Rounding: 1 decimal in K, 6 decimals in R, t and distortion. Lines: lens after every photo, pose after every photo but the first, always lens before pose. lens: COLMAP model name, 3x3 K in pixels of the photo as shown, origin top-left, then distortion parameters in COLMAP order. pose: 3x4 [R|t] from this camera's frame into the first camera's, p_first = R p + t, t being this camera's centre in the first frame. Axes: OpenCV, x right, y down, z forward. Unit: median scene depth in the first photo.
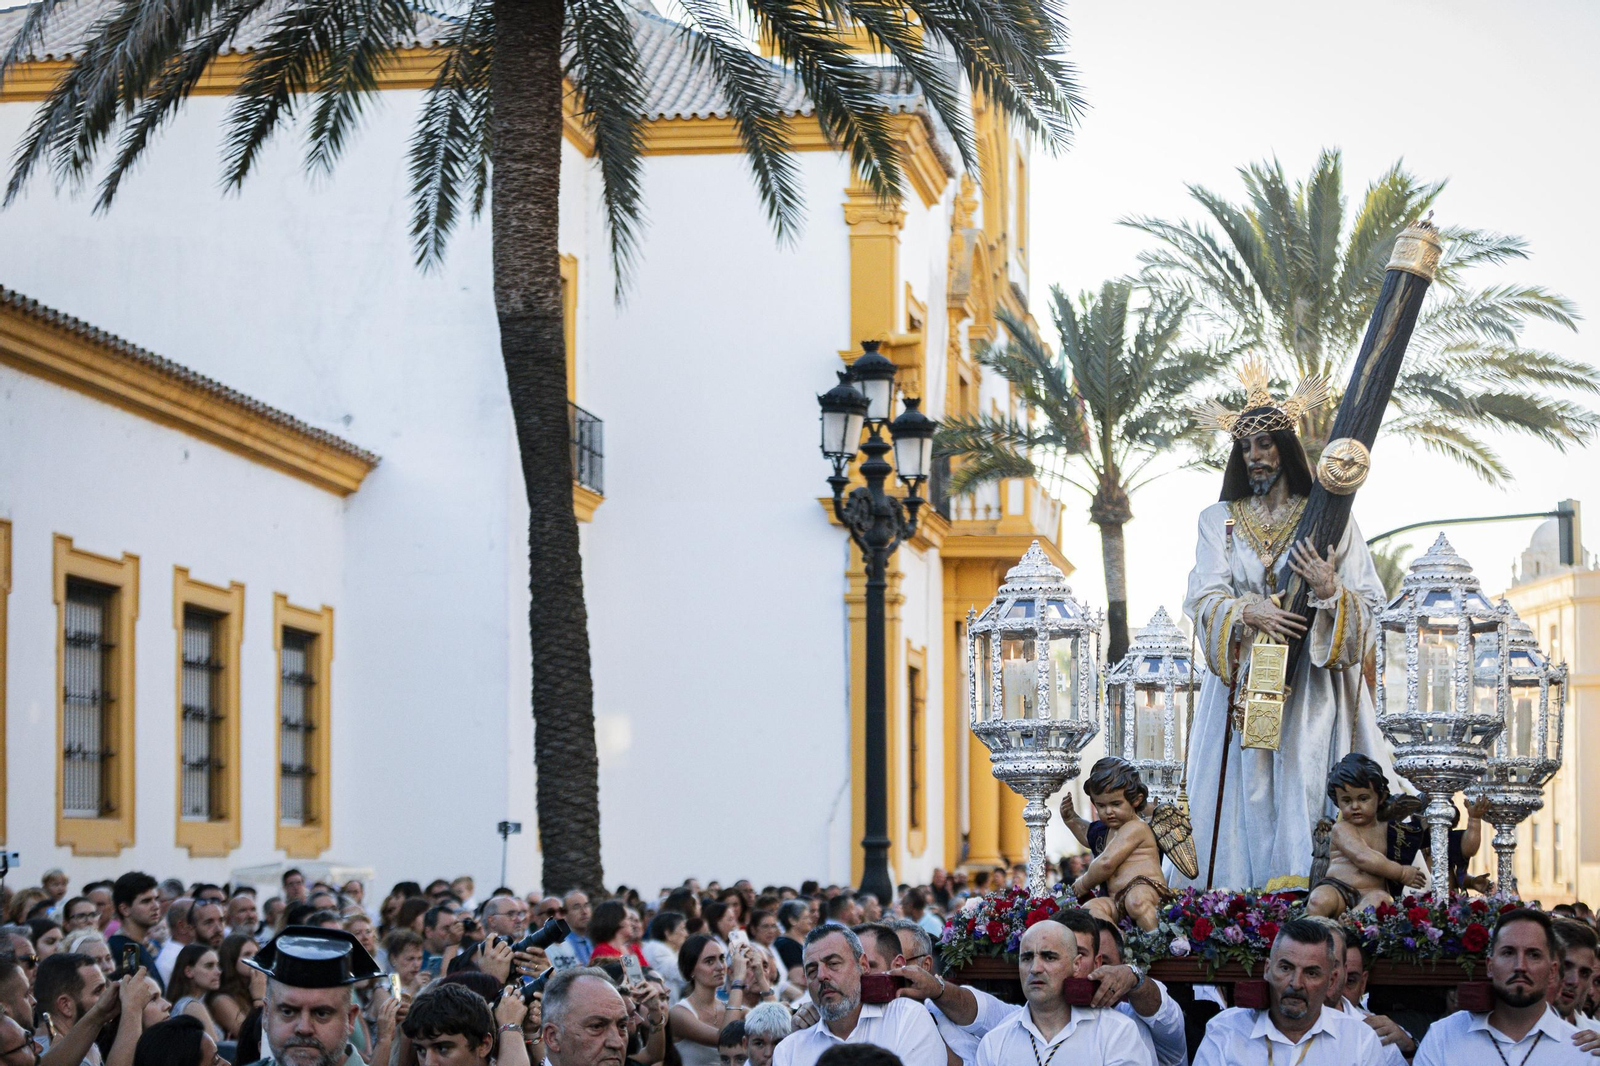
lens RADIAL K [[3250.2, 0, 936.2], [0, 3250.2, 638.8], [0, 0, 1]] dist [-0.000696, 3.629113]
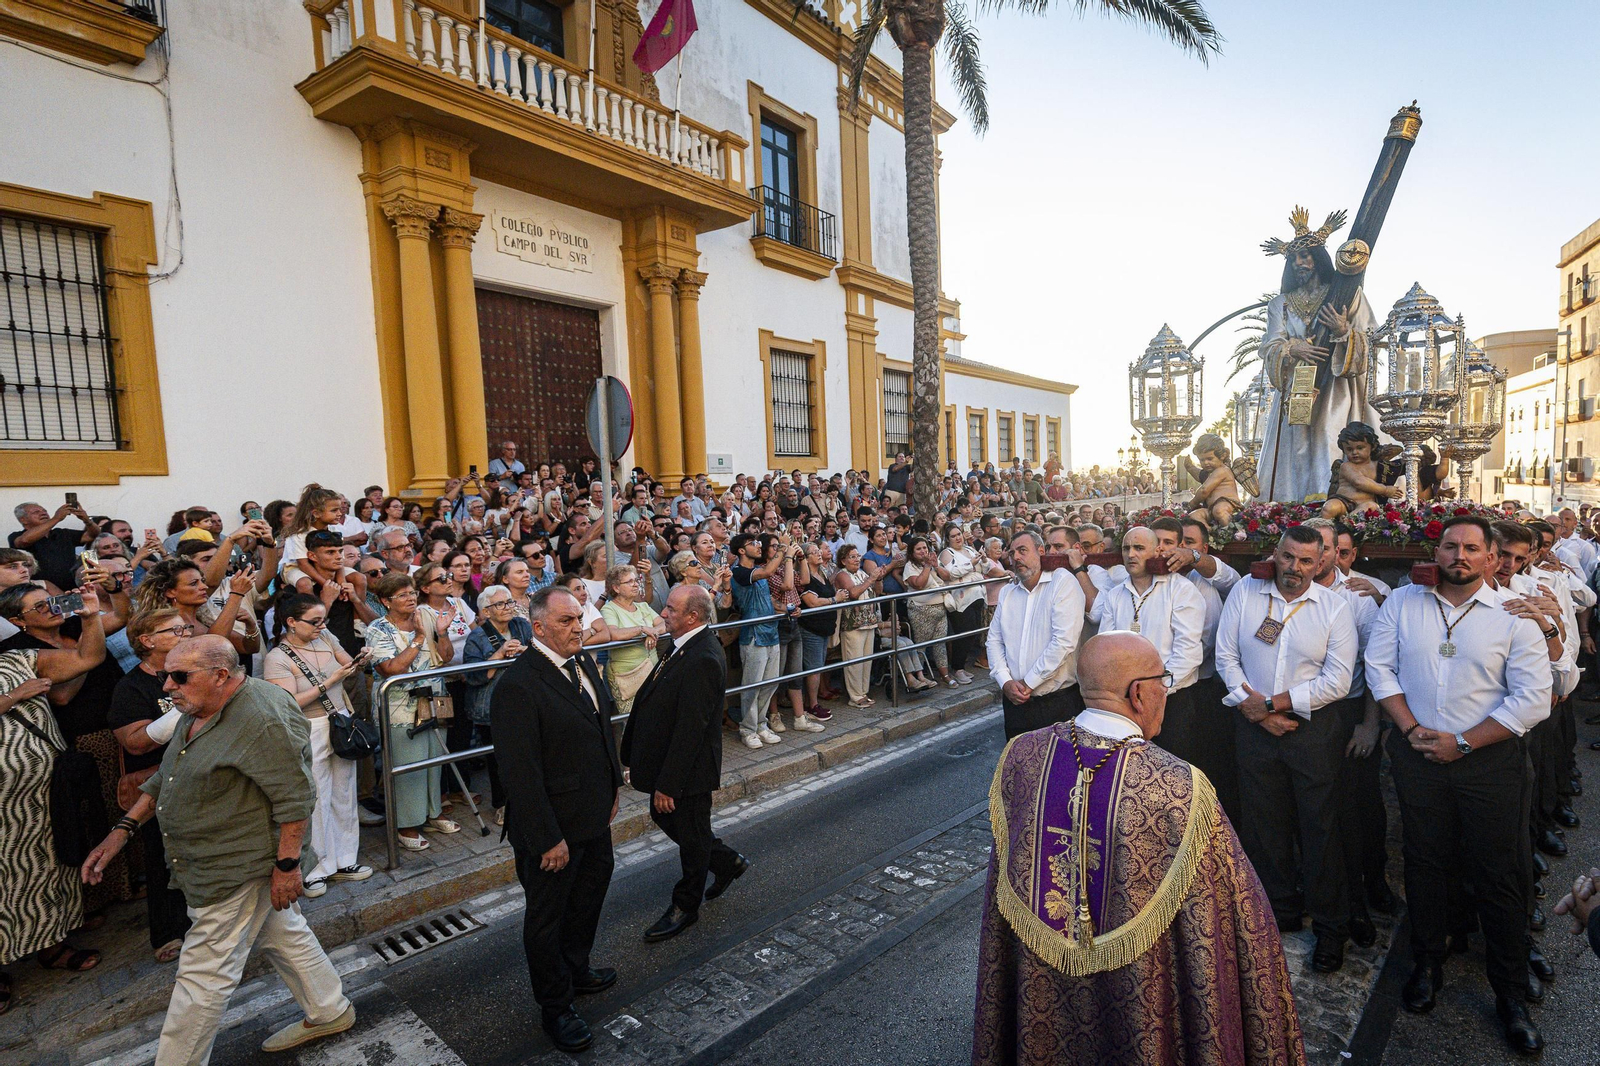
lens RADIAL K [[820.0, 0, 873.0], [0, 820.0, 539.1], [0, 0, 1]] dist [-0.001021, 0.000044]
pose [[0.891995, -0.007252, -0.451986, 0.095388], [0.063104, 0.992079, 0.108617, 0.033059], [0.447618, -0.125408, 0.885387, 0.488417]]
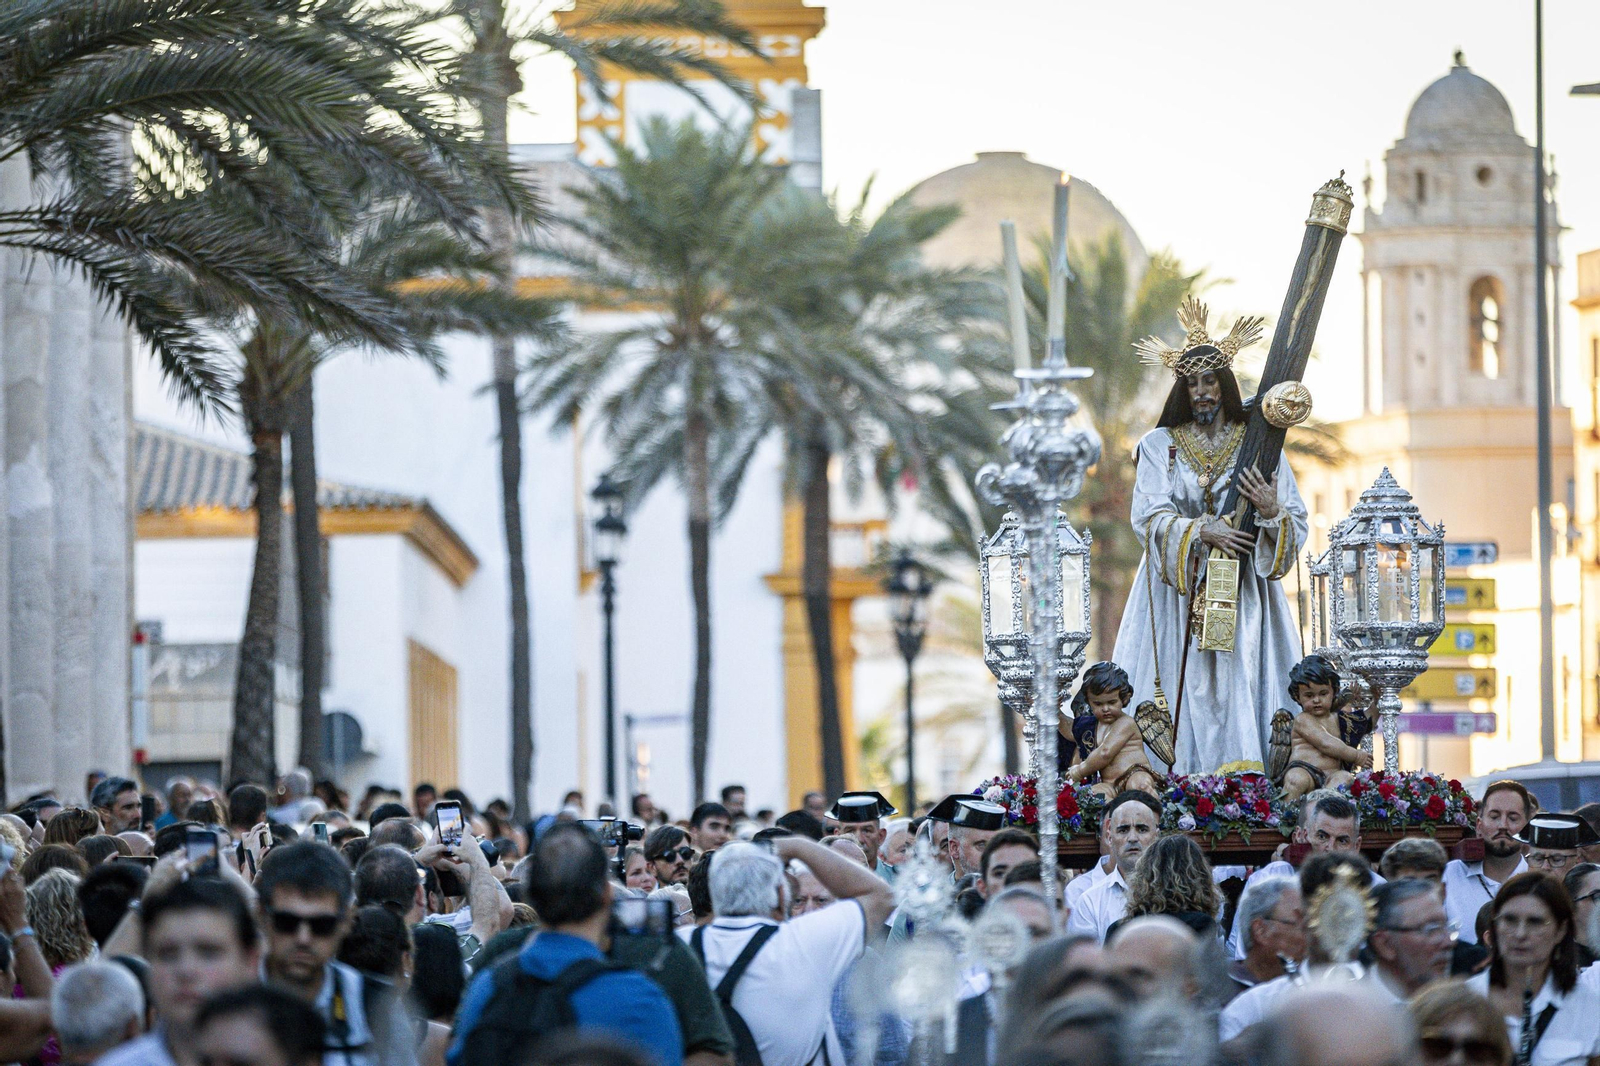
lens RADIAL K [[8780.4, 0, 800.0], [0, 8780.4, 533.0], [0, 0, 1]] dist [0.147501, 16.181604]
pose [[0.962366, -0.018358, 0.271136, -0.898165], [0.005105, 0.998761, 0.049507, -0.164870], [-0.271708, -0.046259, 0.961267, -1.972675]]
